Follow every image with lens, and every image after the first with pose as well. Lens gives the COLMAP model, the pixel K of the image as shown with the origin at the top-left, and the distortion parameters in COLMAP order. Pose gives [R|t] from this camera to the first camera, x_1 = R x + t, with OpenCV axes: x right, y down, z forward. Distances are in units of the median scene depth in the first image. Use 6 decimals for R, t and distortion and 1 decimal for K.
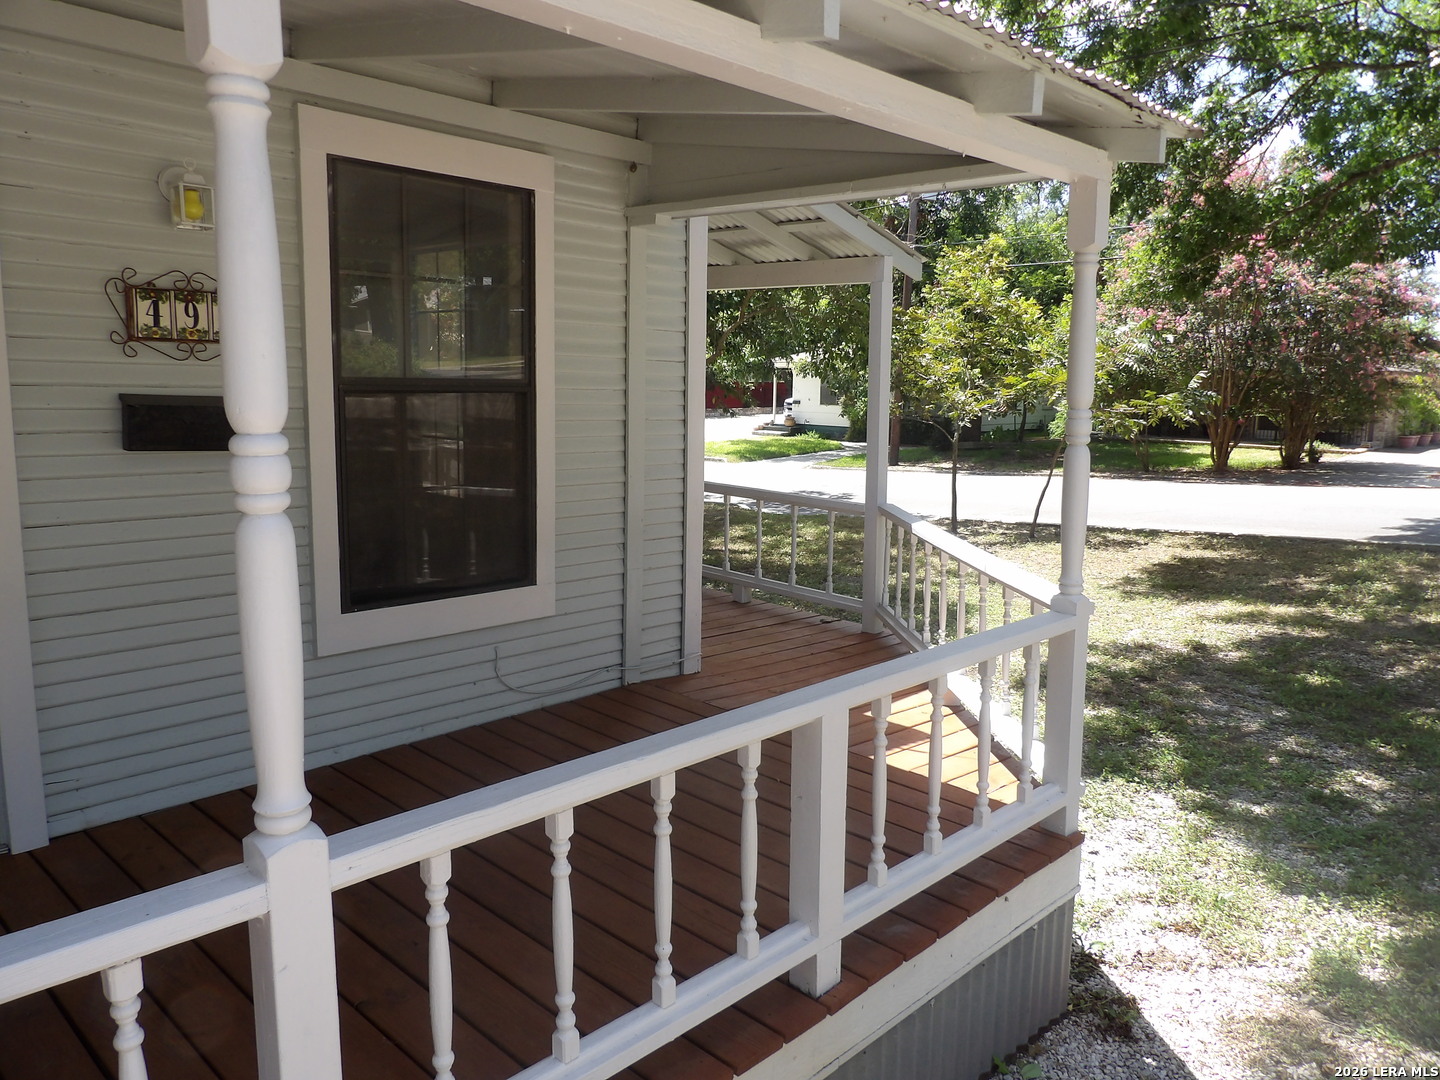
lens RADIAL K [[1055.5, 0, 741.4], [0, 1055.5, 532.0], [0, 0, 1]] dist [-0.025890, 0.050559]
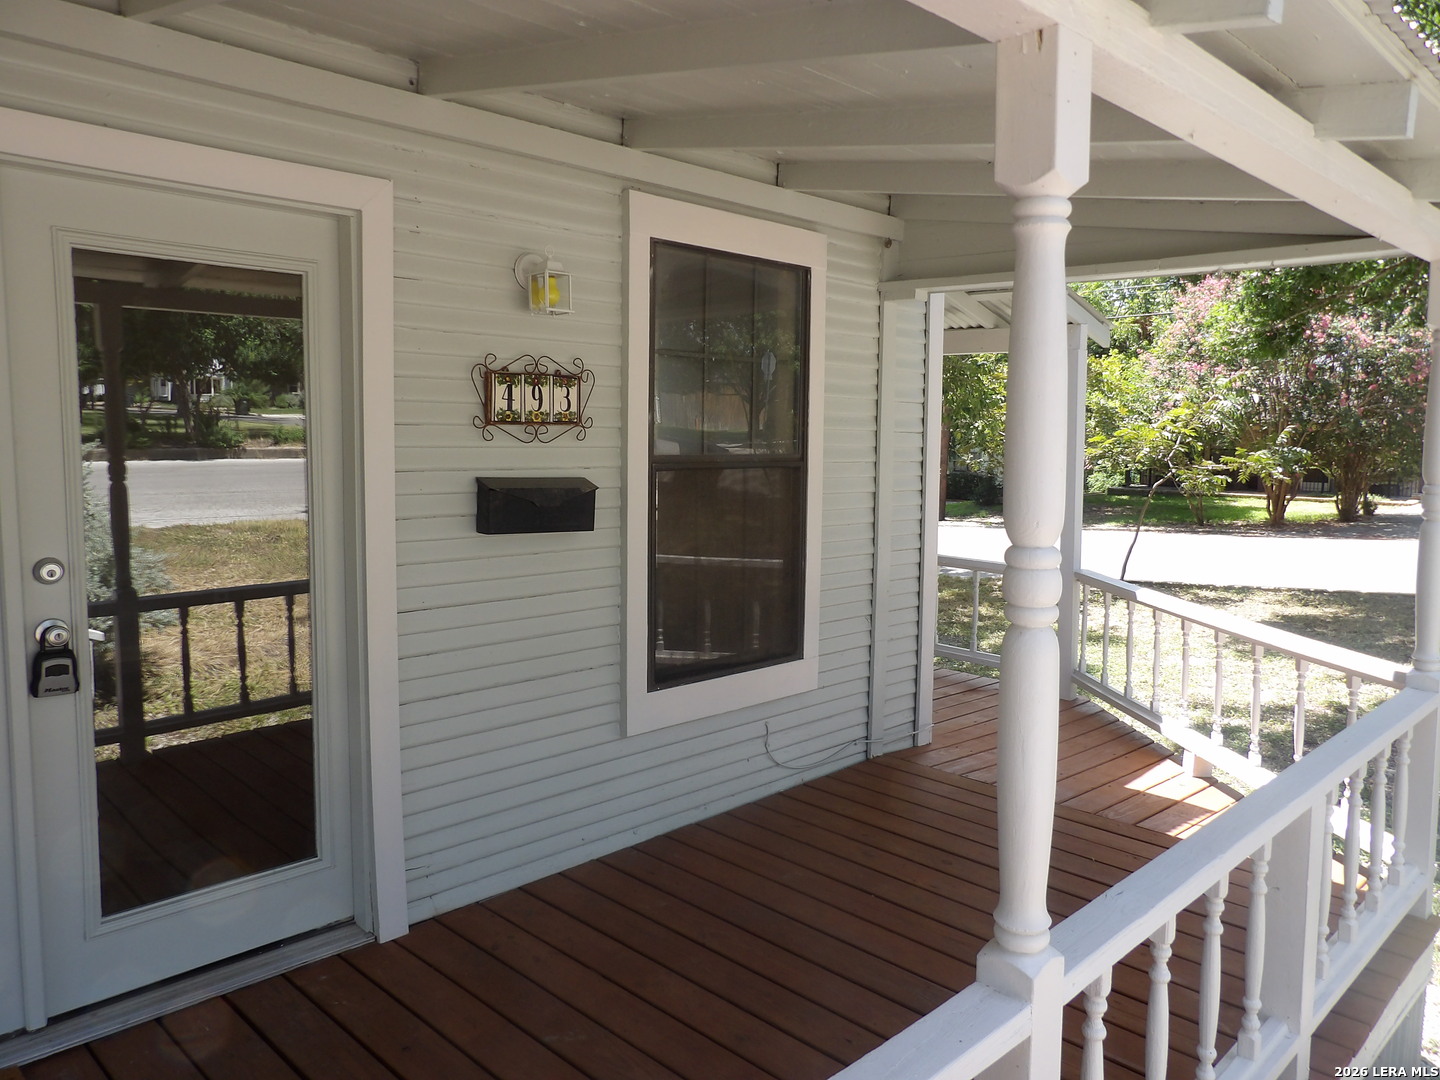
lens RADIAL K [[1055.3, 0, 720.5], [0, 1055.3, 533.8], [0, 0, 1]] dist [-0.009774, 0.007883]
pose [[0.999876, -0.006912, -0.014181, -0.245072], [0.006224, 0.998825, -0.048057, -0.019406], [0.014496, 0.047963, 0.998744, -0.000799]]
